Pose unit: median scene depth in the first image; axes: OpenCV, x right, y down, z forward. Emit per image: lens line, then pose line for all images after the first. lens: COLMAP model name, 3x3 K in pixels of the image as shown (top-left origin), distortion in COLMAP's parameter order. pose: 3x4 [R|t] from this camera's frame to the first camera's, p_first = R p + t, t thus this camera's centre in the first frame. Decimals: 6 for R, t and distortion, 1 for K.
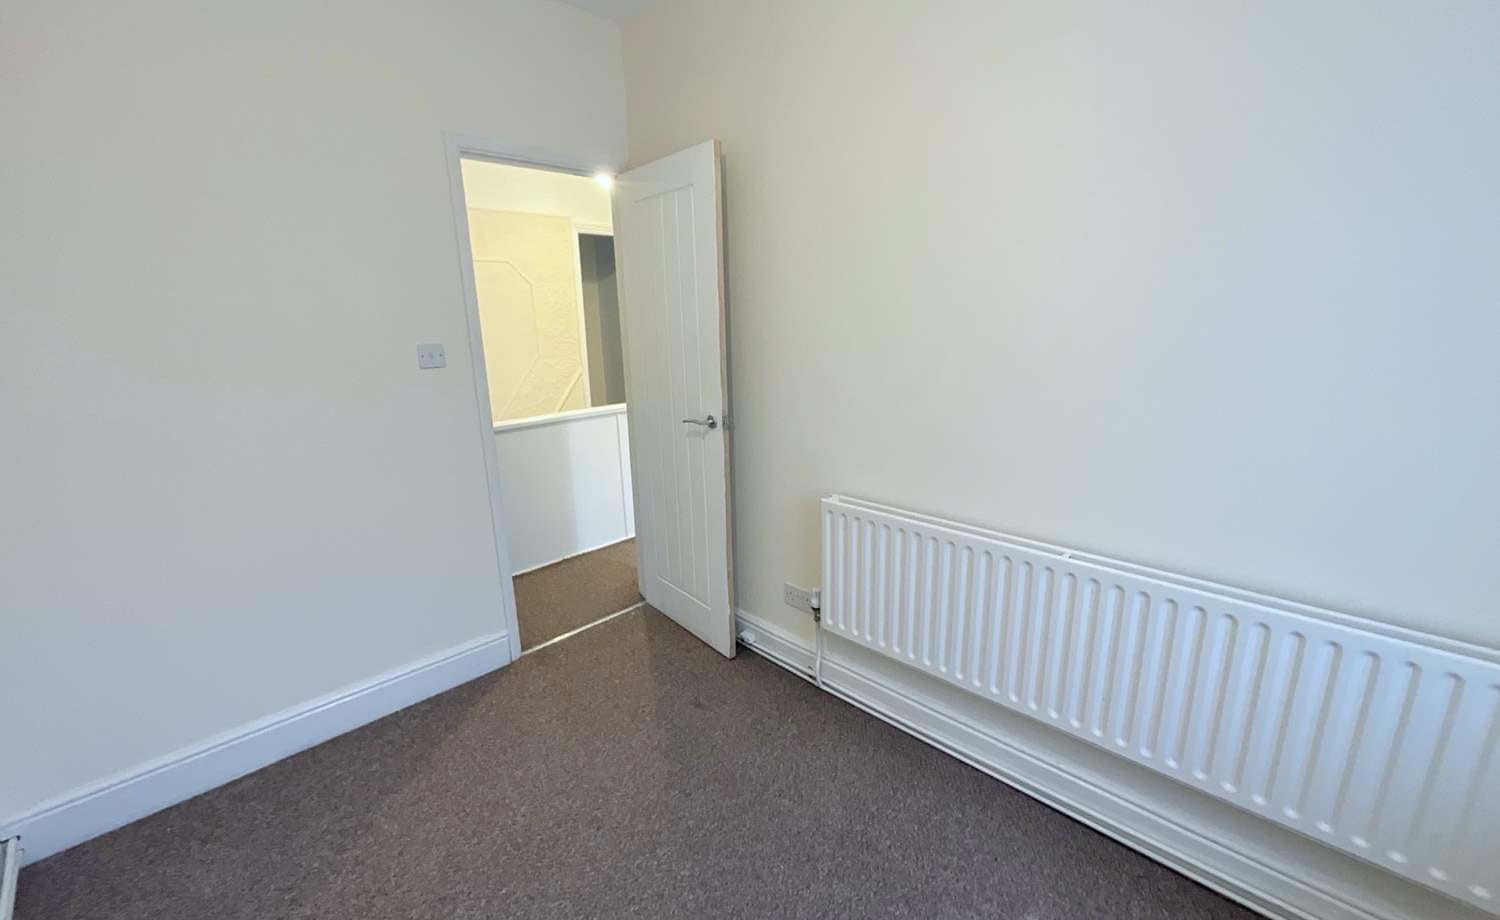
lens RADIAL K [[606.0, 0, 751.6], [0, 606.0, 462.4], [0, 0, 1]] dist [-0.011507, 0.005905]
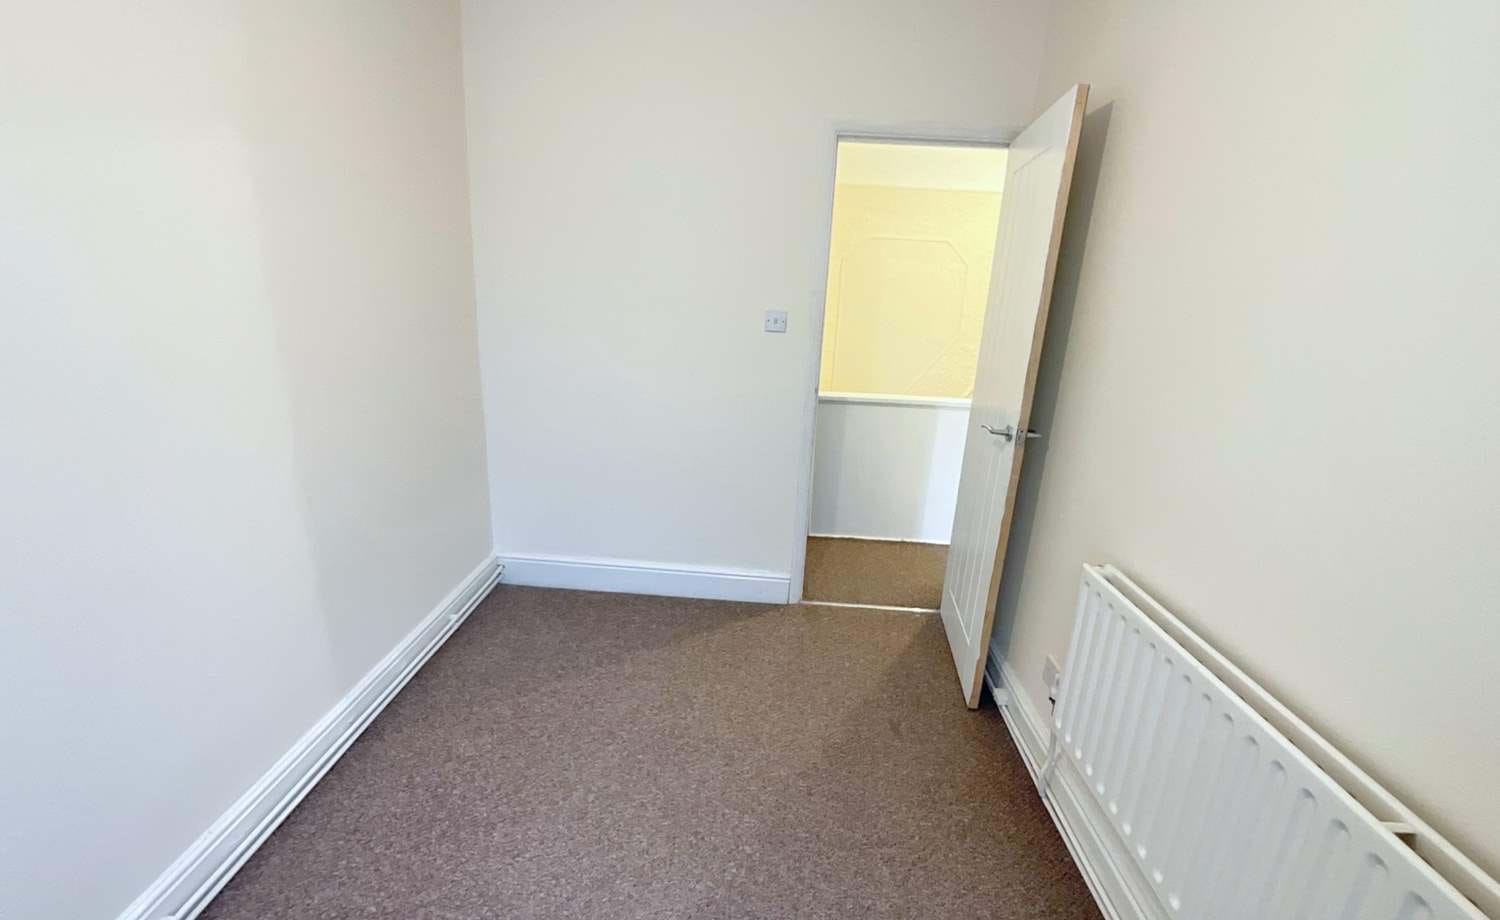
lens RADIAL K [[606.0, 0, 751.6], [0, 606.0, 462.4], [0, 0, 1]] dist [-0.011507, 0.005905]
pose [[0.669751, 0.261762, -0.694920, 0.311070], [-0.244706, 0.961340, 0.126273, -0.051437], [0.701108, 0.085480, 0.707913, 0.171521]]
